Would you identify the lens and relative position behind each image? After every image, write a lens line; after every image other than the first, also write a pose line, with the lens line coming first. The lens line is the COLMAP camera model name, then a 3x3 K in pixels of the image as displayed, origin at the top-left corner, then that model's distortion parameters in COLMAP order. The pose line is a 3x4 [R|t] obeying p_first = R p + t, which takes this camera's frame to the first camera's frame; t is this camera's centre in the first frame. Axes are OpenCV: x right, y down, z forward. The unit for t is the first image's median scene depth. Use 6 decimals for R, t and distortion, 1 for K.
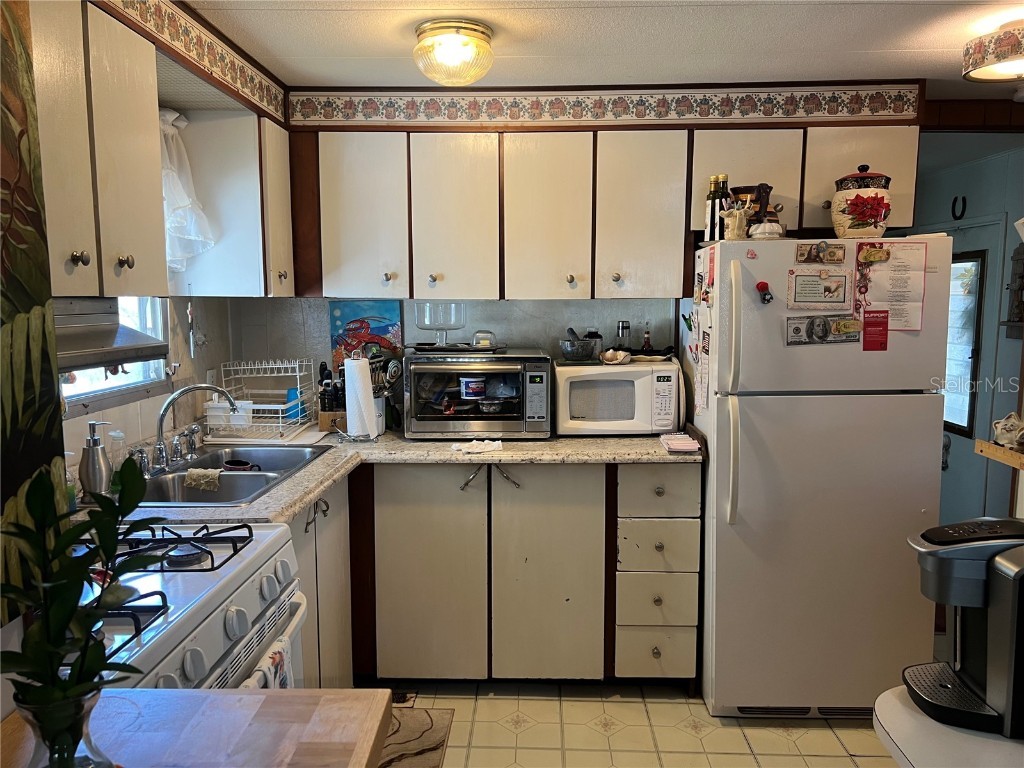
lens RADIAL K [[774.7, 0, 514.5], [0, 774.7, 397.3], [0, 0, 1]] dist [0.109106, -0.146394]
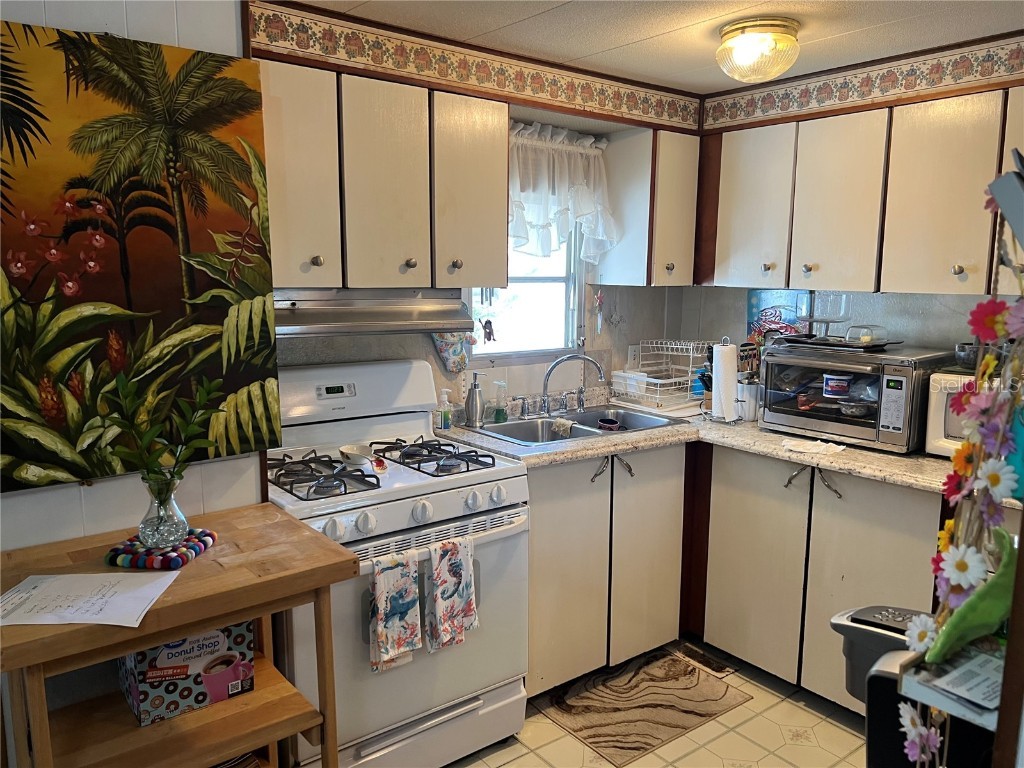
lens RADIAL K [[787.1, 0, 513.4], [0, 787.1, 401.5], [0, 0, 1]] dist [0.065426, -0.056003]
pose [[0.637404, 0.136992, -0.758254, 0.447139], [-0.110976, 0.990130, 0.085596, -0.034090], [0.762496, 0.029589, 0.646316, 0.086039]]
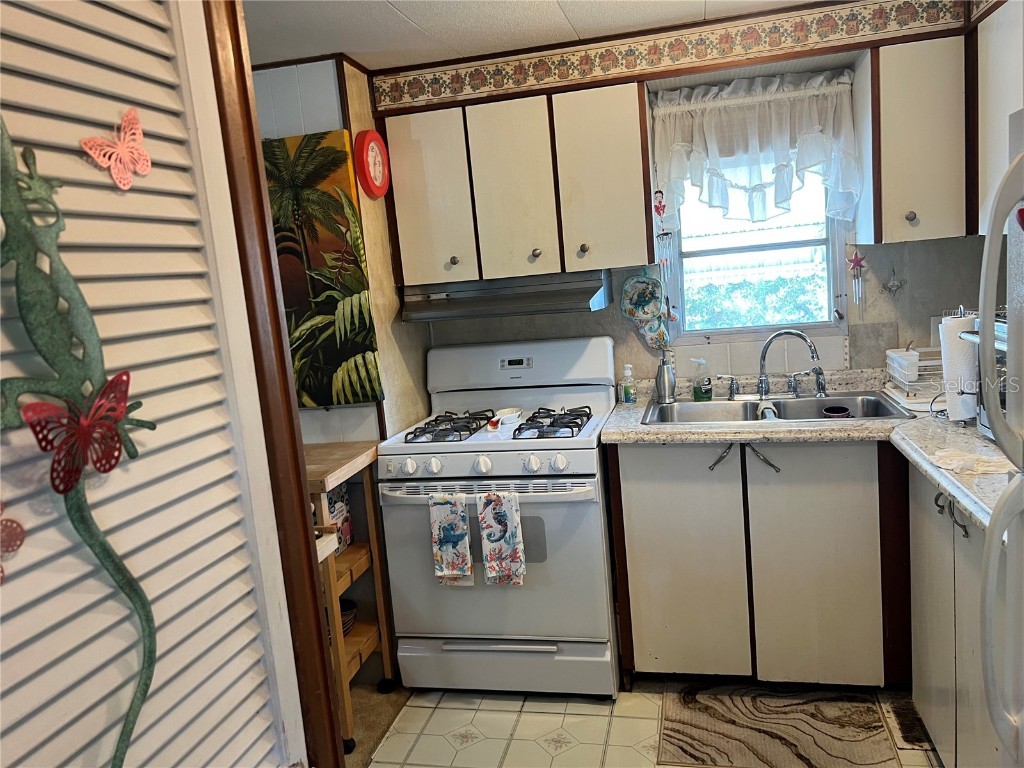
lens RADIAL K [[774.7, 0, 514.5], [0, 774.7, 397.3], [0, 0, 1]] dist [0.109106, -0.146394]
pose [[-0.210052, 0.179479, -0.961075, 0.676467], [-0.039203, 0.980669, 0.191706, -0.106828], [0.976904, 0.077945, -0.198955, 0.740024]]
